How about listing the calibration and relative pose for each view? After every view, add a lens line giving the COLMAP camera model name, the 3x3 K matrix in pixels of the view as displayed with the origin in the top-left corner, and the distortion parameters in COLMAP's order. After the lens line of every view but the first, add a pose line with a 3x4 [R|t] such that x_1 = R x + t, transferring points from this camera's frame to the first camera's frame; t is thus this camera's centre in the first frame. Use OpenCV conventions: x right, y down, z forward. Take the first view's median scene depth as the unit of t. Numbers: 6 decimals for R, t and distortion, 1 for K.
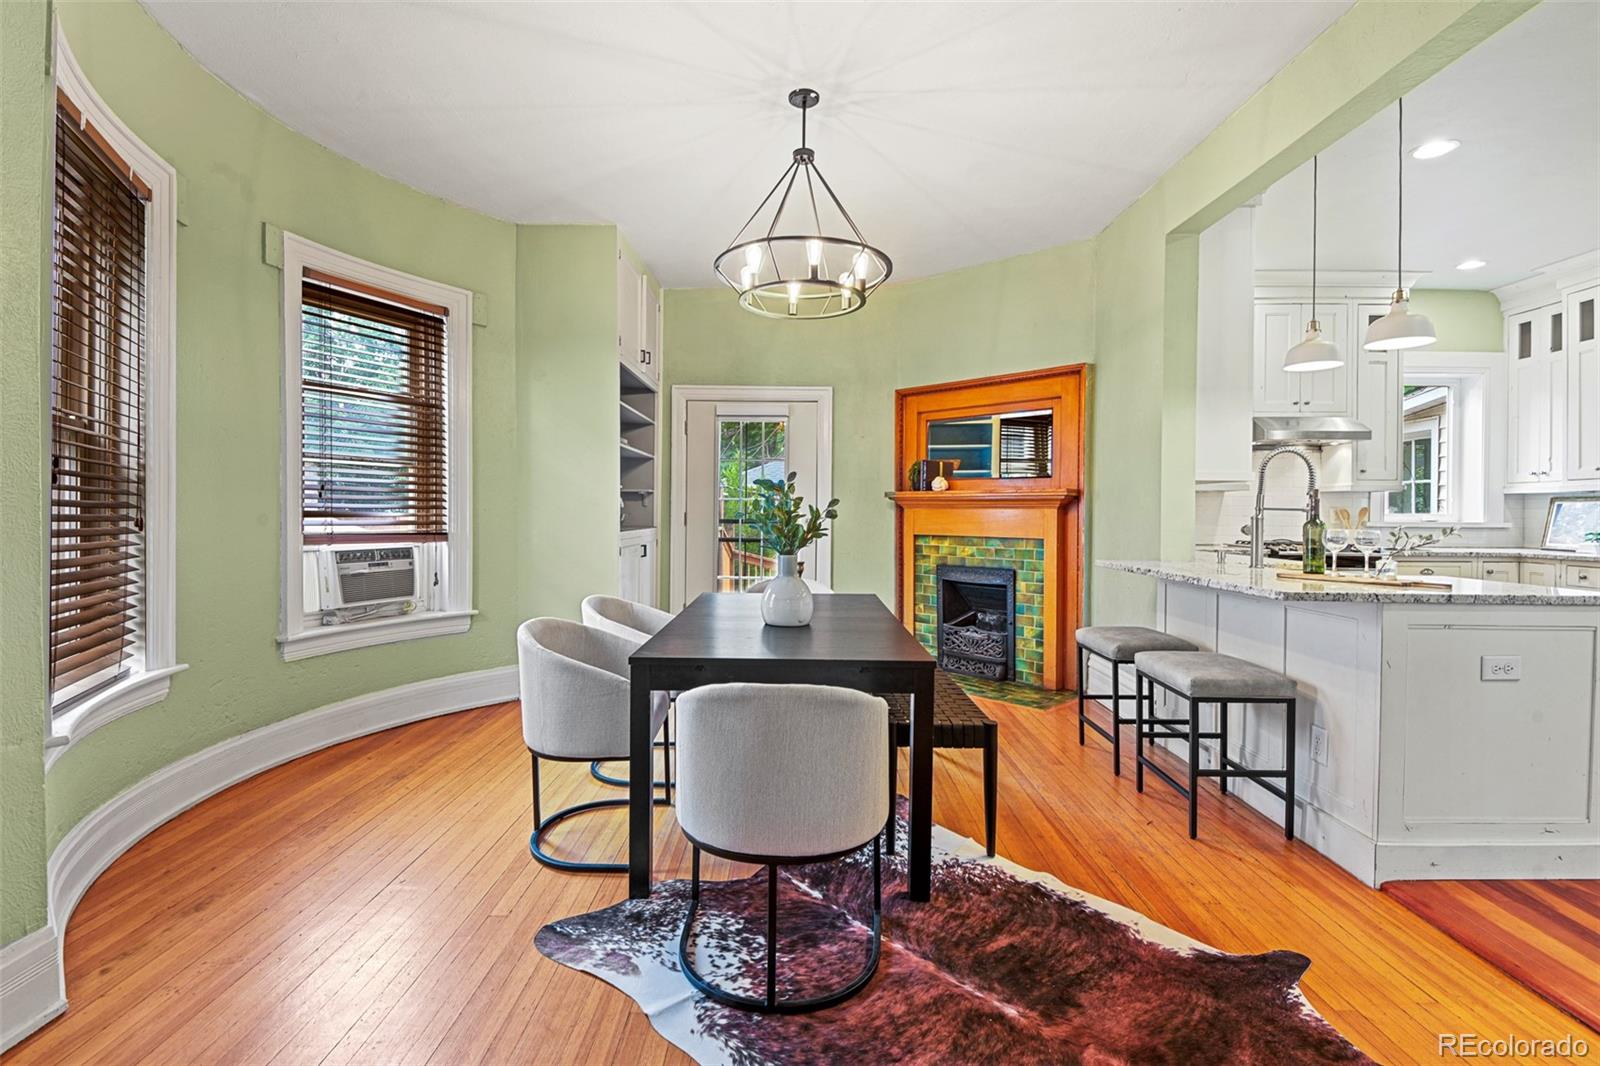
lens RADIAL K [[734.2, 0, 792.8], [0, 734.2, 523.1], [0, 0, 1]] dist [0.053510, -0.038001]
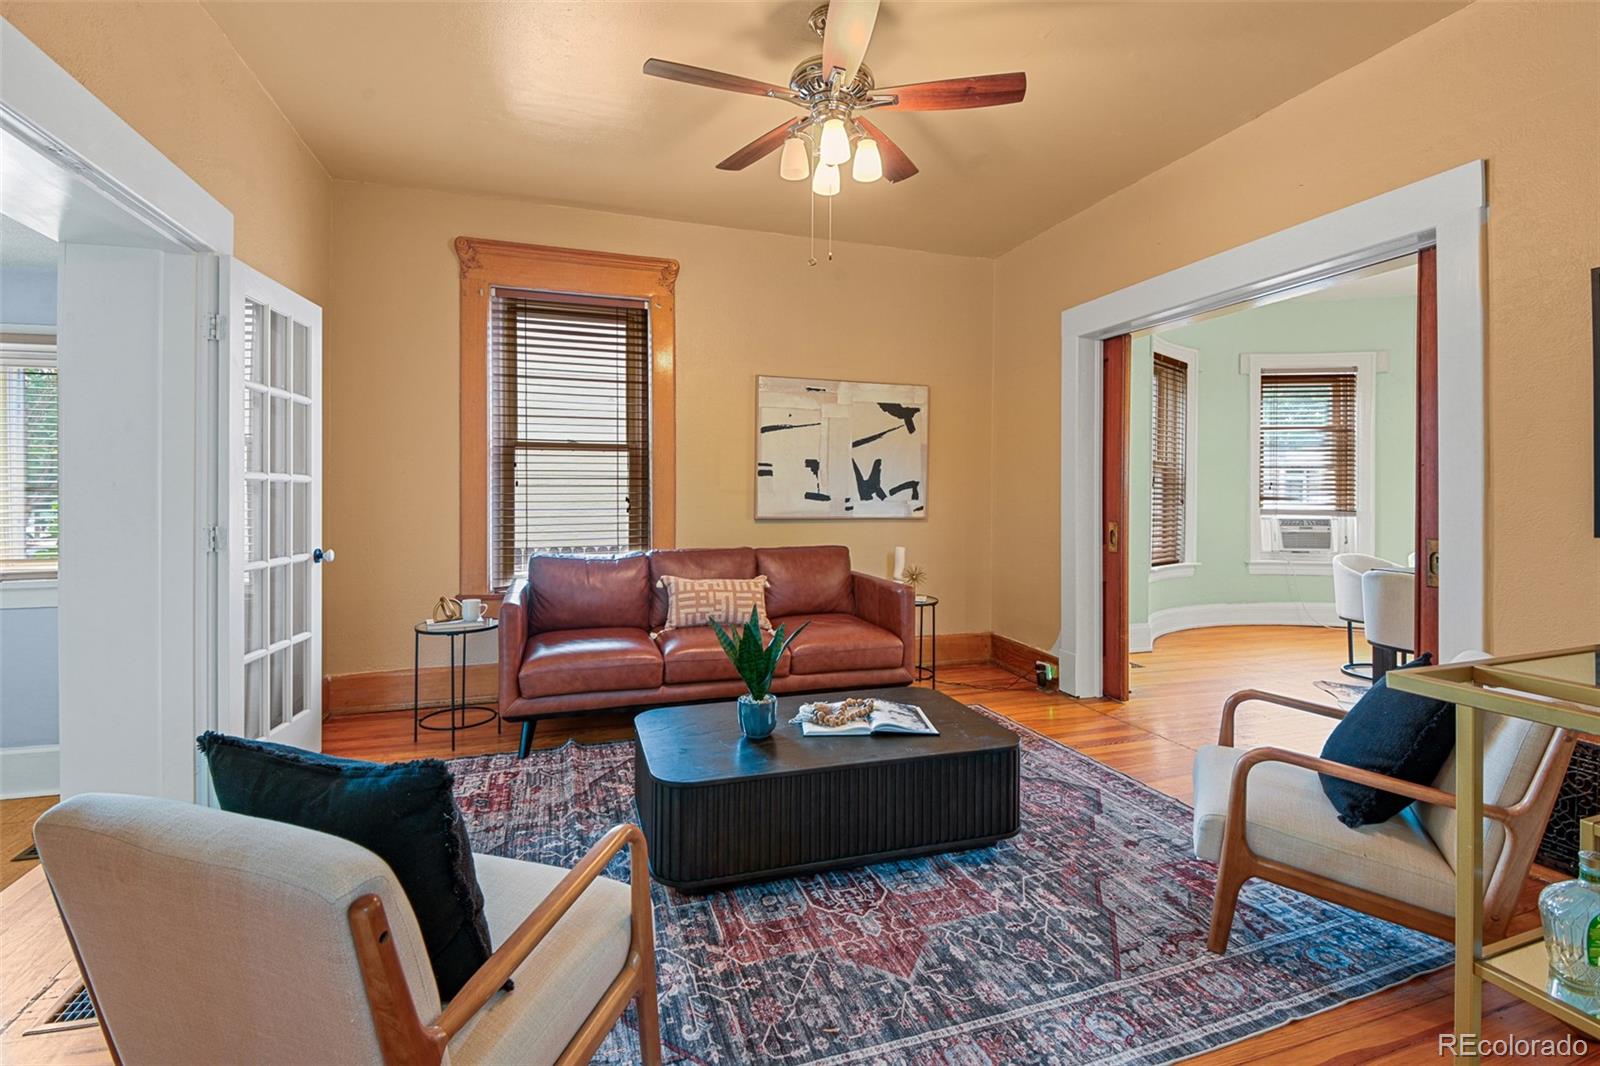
lens RADIAL K [[724.8, 0, 802.2], [0, 724.8, 484.6], [0, 0, 1]] dist [0.053082, -0.035251]
pose [[0.326050, -0.015512, -0.945225, 0.634885], [-0.013307, 0.999691, -0.020996, 0.006545], [0.945259, 0.019424, 0.325743, -0.616513]]
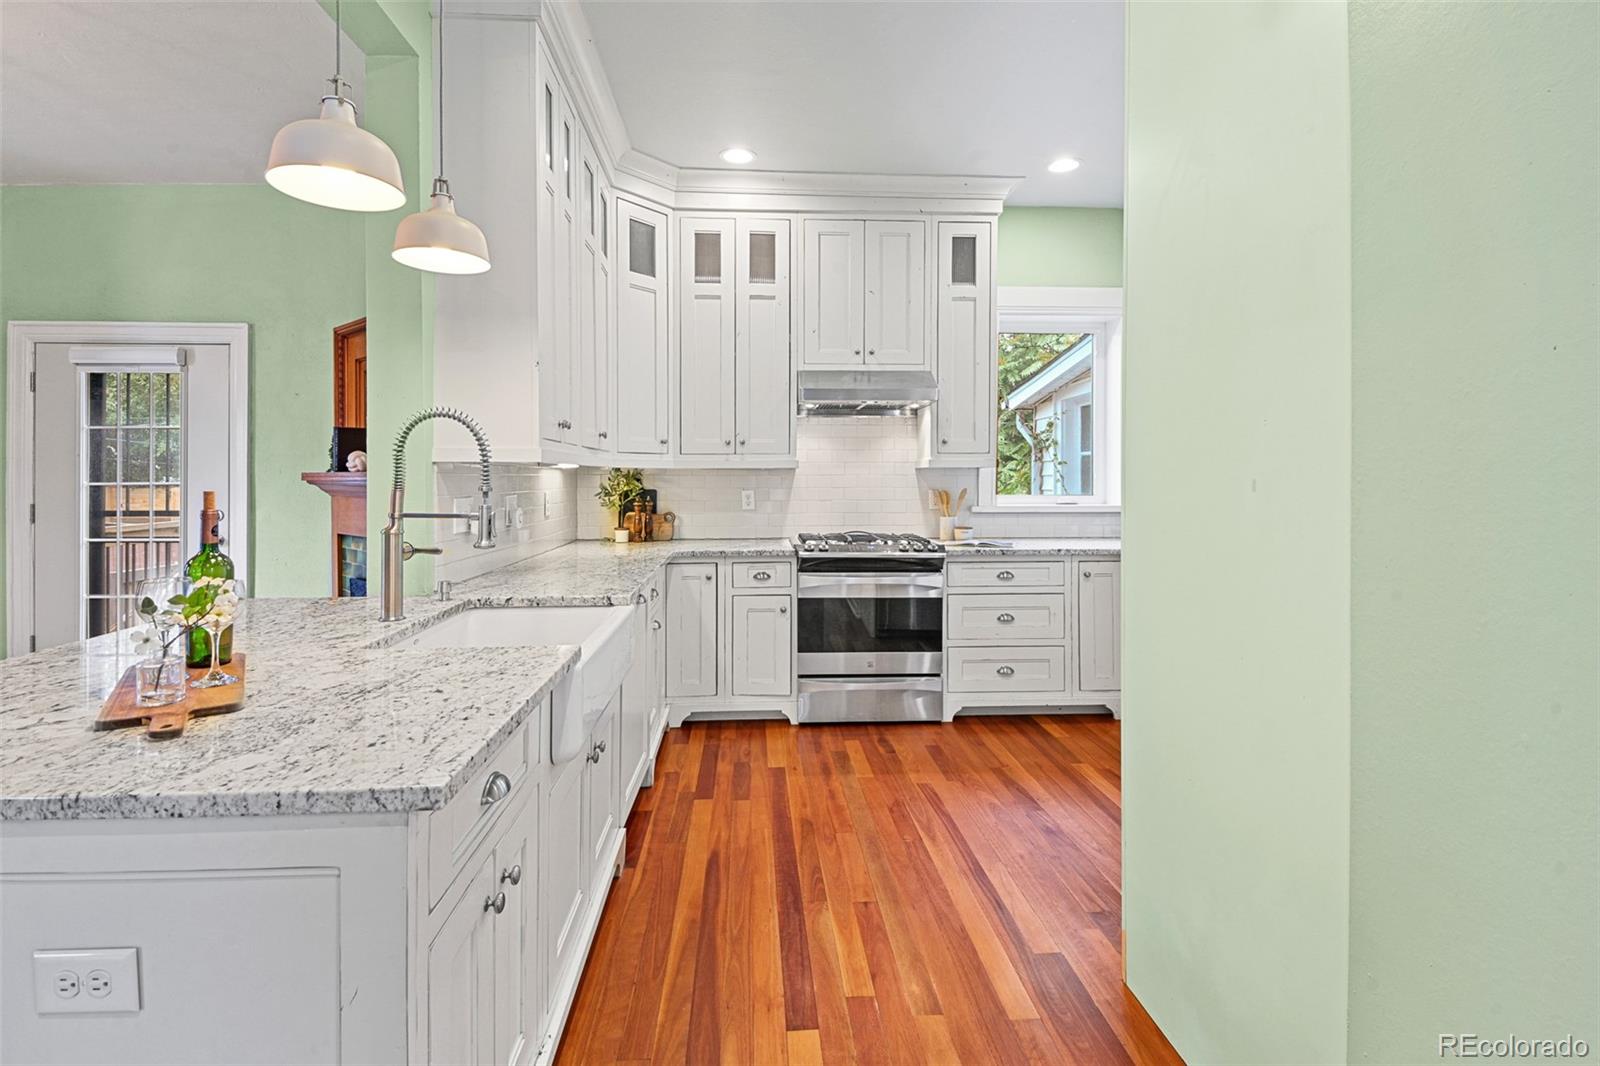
lens RADIAL K [[724.8, 0, 802.2], [0, 724.8, 484.6], [0, 0, 1]] dist [0.053082, -0.035251]
pose [[0.997648, -0.009210, 0.067922, 0.730958], [0.009887, 0.999905, -0.009642, -0.025831], [-0.067827, 0.010291, 0.997644, 0.351212]]
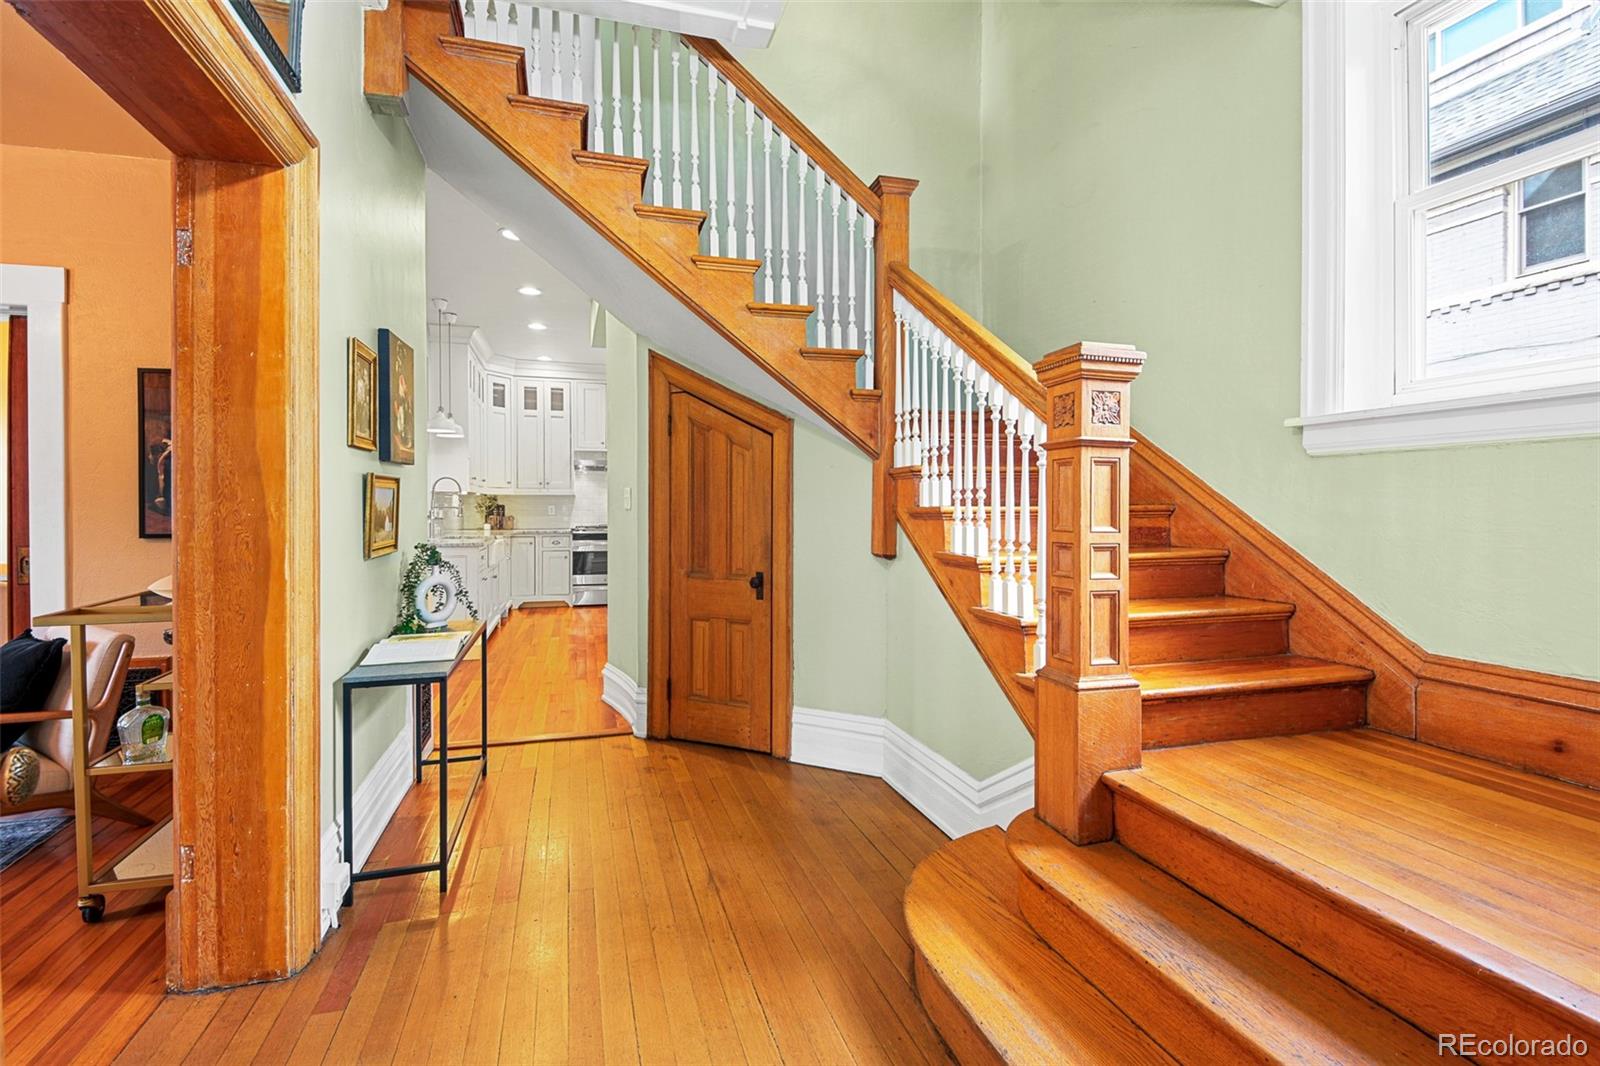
lens RADIAL K [[705.8, 0, 792.6], [0, 705.8, 510.9], [0, 0, 1]] dist [-0.001553, -0.000475]
pose [[0.953462, -0.008751, 0.301386, 0.779728], [0.010447, 0.999937, -0.004017, 0.004900], [-0.301332, 0.006979, 0.953494, -0.881044]]
